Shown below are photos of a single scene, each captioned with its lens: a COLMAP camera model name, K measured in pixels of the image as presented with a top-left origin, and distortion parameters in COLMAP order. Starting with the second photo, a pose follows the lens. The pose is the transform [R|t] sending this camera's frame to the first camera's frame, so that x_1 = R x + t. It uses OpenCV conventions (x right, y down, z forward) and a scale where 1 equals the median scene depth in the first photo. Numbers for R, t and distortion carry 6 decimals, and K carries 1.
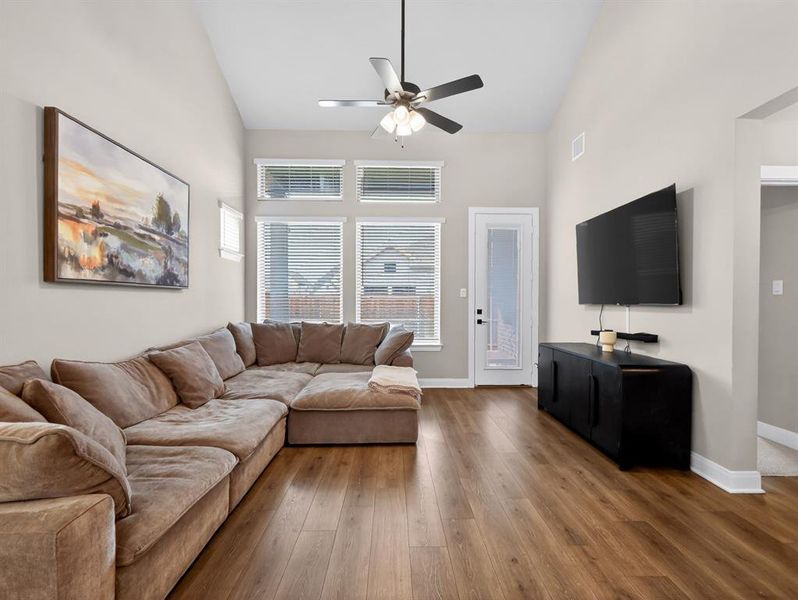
lens RADIAL K [[391.4, 0, 396.4], [0, 391.4, 302.3], [0, 0, 1]] dist [0.001285, -0.000086]
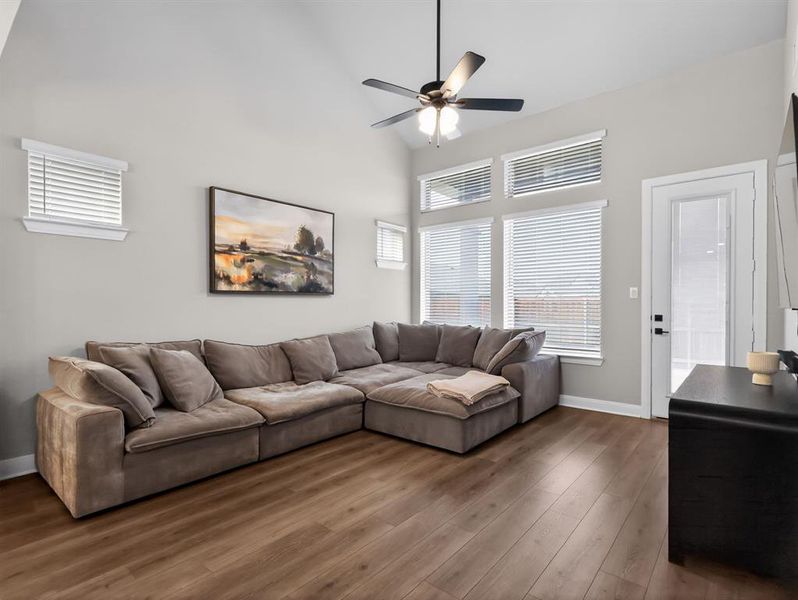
lens RADIAL K [[404.5, 0, 402.0], [0, 404.5, 306.2], [0, 0, 1]] dist [0.001779, 0.000036]
pose [[0.754642, 0.002125, -0.656134, 0.588728], [-0.000111, 0.999995, 0.003111, -0.000933], [0.656137, -0.002274, 0.754638, 0.168038]]
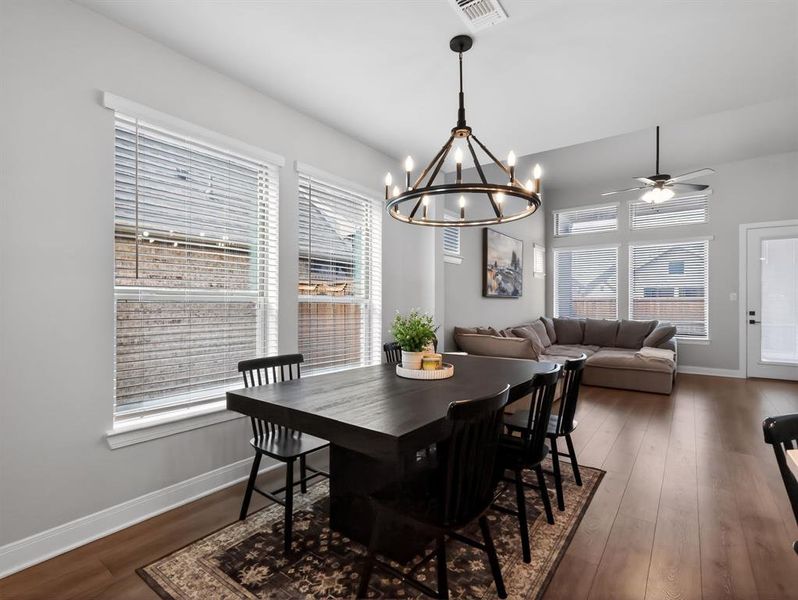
lens RADIAL K [[391.4, 0, 396.4], [0, 391.4, 302.3], [0, 0, 1]] dist [0.001285, -0.000086]
pose [[0.793359, -0.001044, -0.608753, 0.139987], [-0.002253, 0.999987, -0.004652, -0.000935], [0.608750, 0.005062, 0.793346, -0.949060]]
